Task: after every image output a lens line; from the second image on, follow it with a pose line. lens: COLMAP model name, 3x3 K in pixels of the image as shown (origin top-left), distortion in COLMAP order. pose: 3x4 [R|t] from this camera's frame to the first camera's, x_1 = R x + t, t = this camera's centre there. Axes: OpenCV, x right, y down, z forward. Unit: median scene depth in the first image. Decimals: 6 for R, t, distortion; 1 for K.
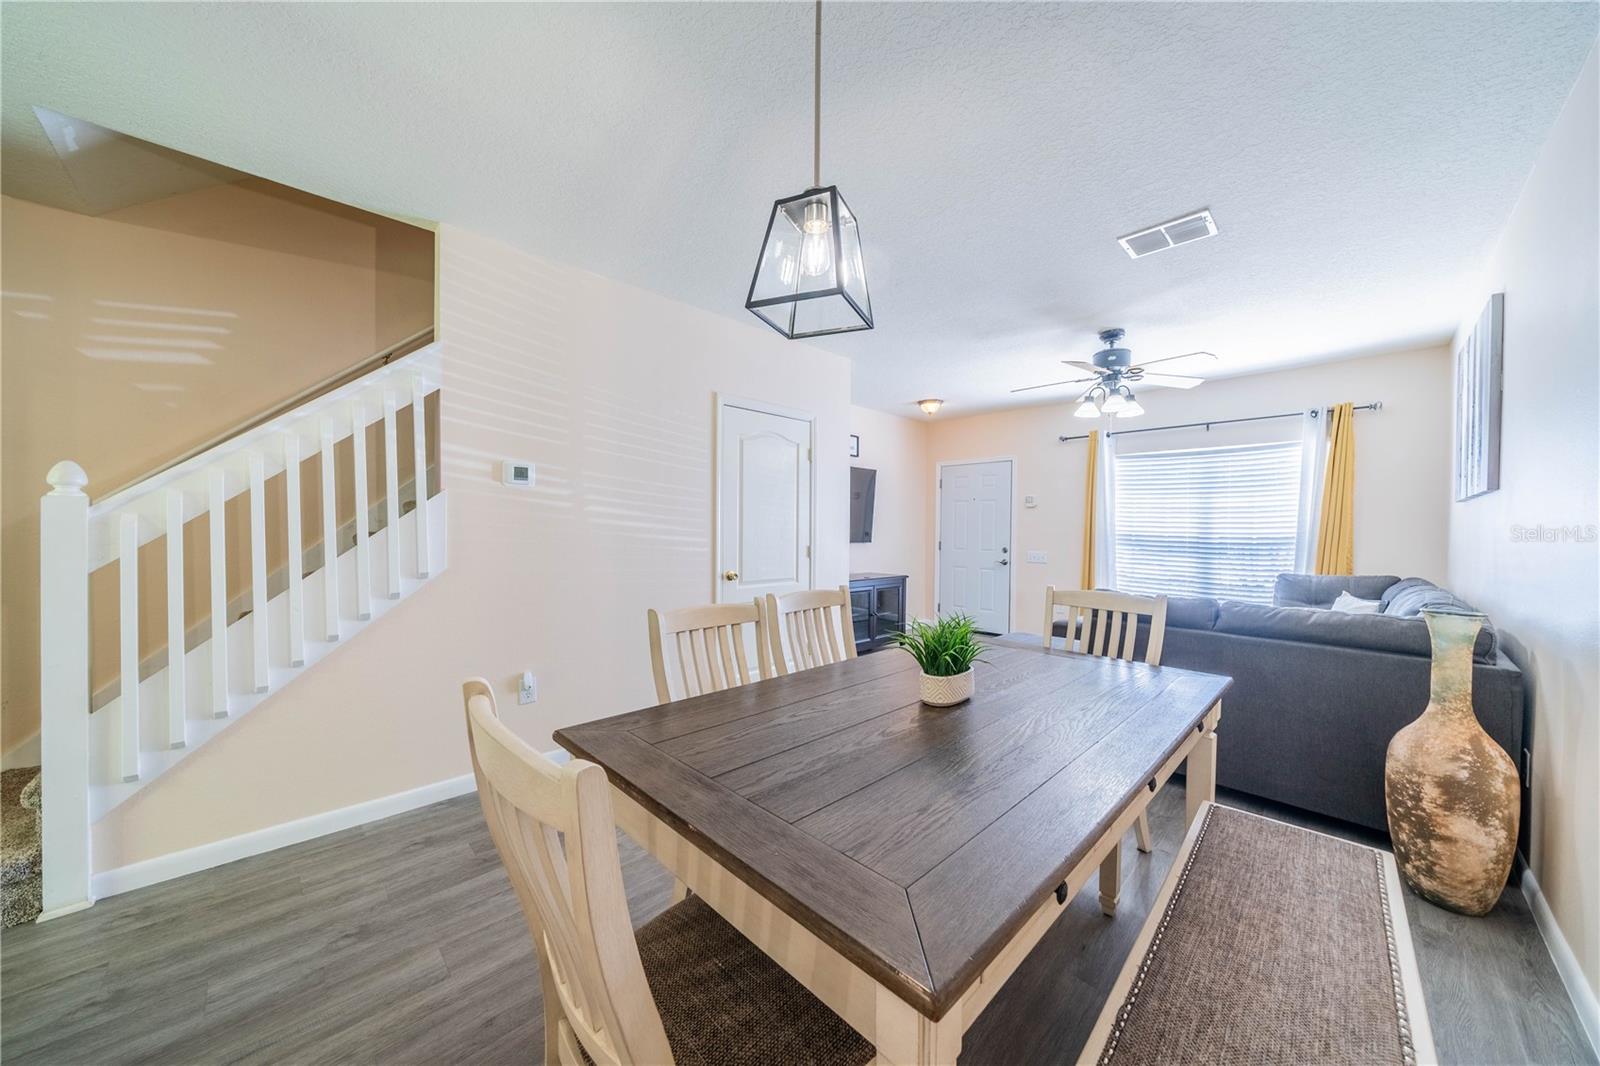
lens RADIAL K [[554.7, 0, 786.7], [0, 554.7, 531.8], [0, 0, 1]] dist [-0.007511, 0.000181]
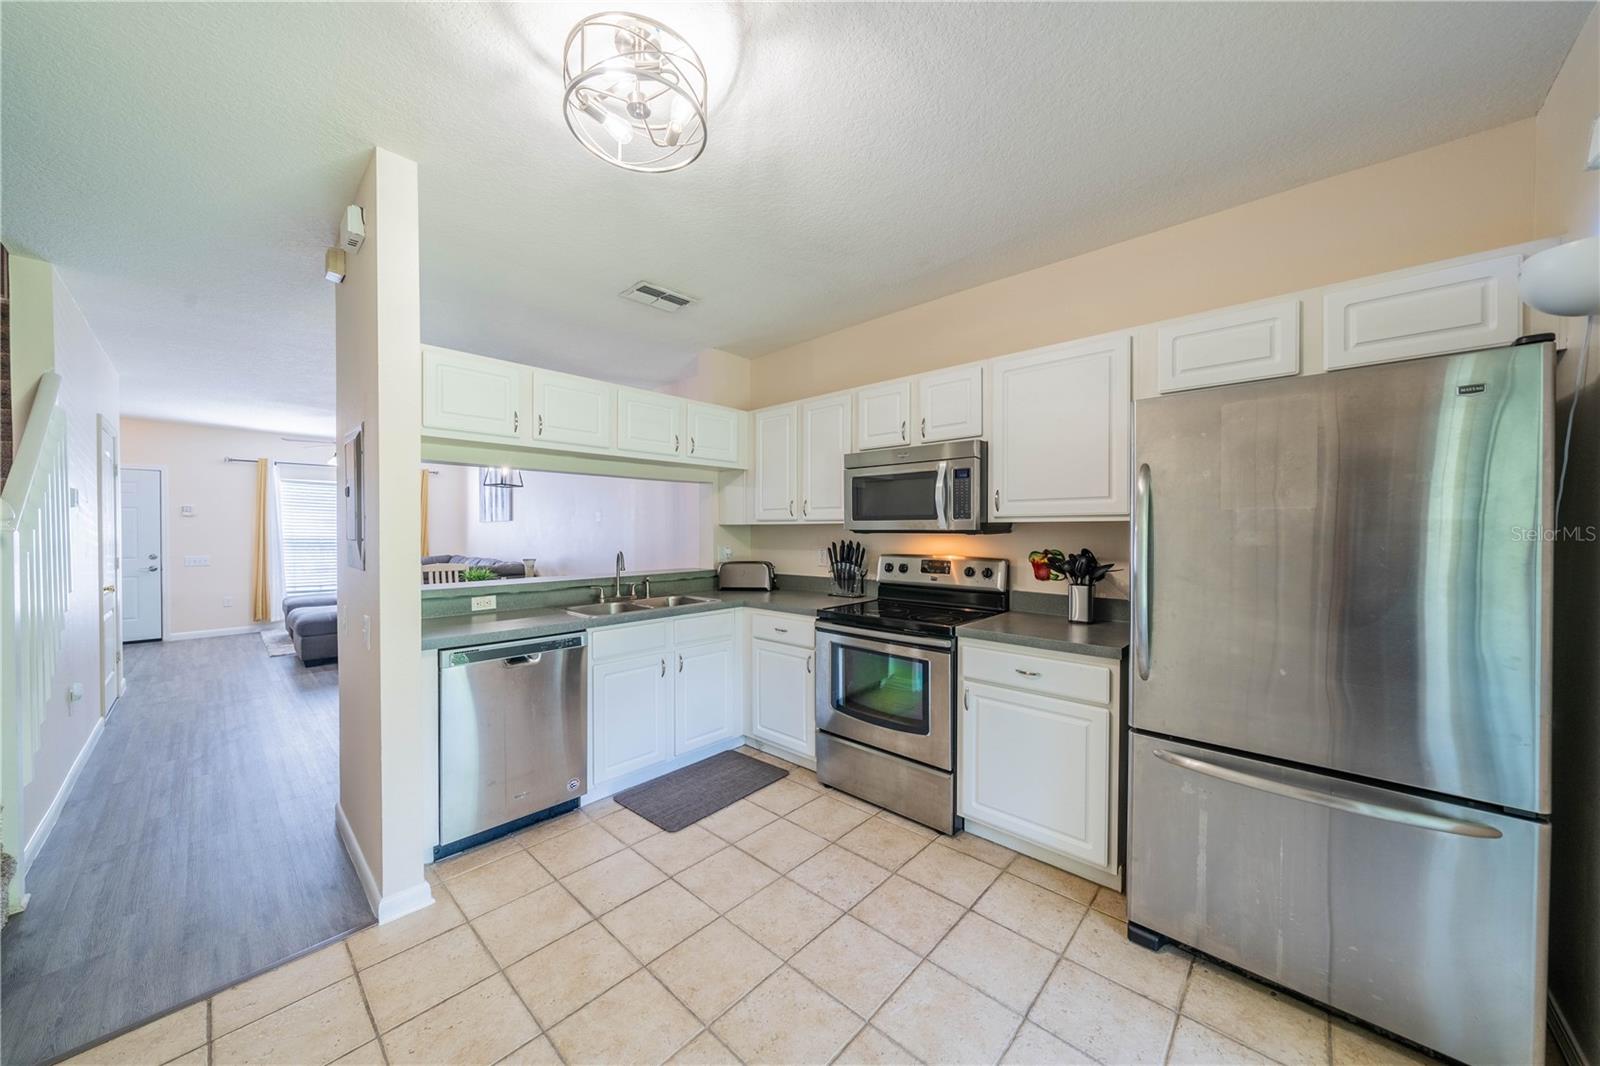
lens RADIAL K [[554.7, 0, 791.8], [0, 554.7, 532.2], [0, 0, 1]] dist [-0.007511, 0.000181]
pose [[-0.051516, -0.013713, 0.998578, -0.977393], [0.007538, 0.999872, 0.014120, -0.025268], [-0.998644, 0.008255, -0.051406, -0.194638]]
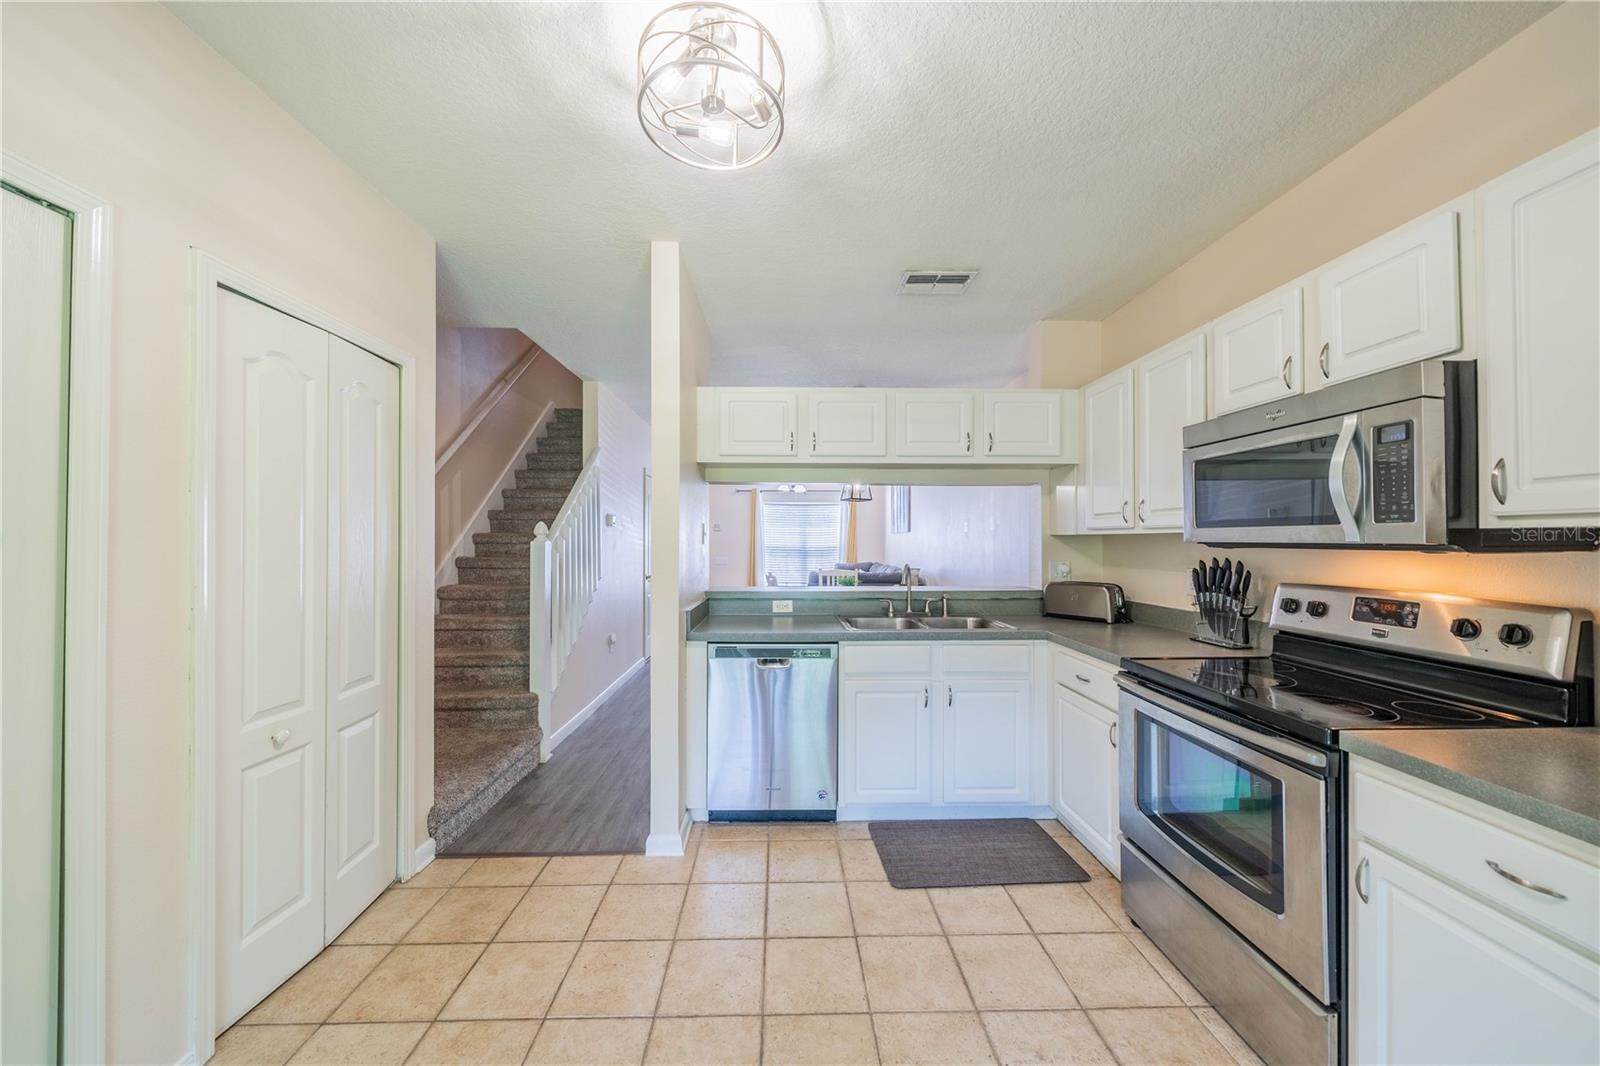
lens RADIAL K [[554.7, 0, 789.3], [0, 554.7, 534.2], [0, 0, 1]] dist [-0.007511, 0.000181]
pose [[0.680018, -0.000228, 0.733195, -0.841033], [0.010056, 0.999909, -0.009016, -0.023670], [-0.733126, 0.013504, 0.679958, -0.365483]]
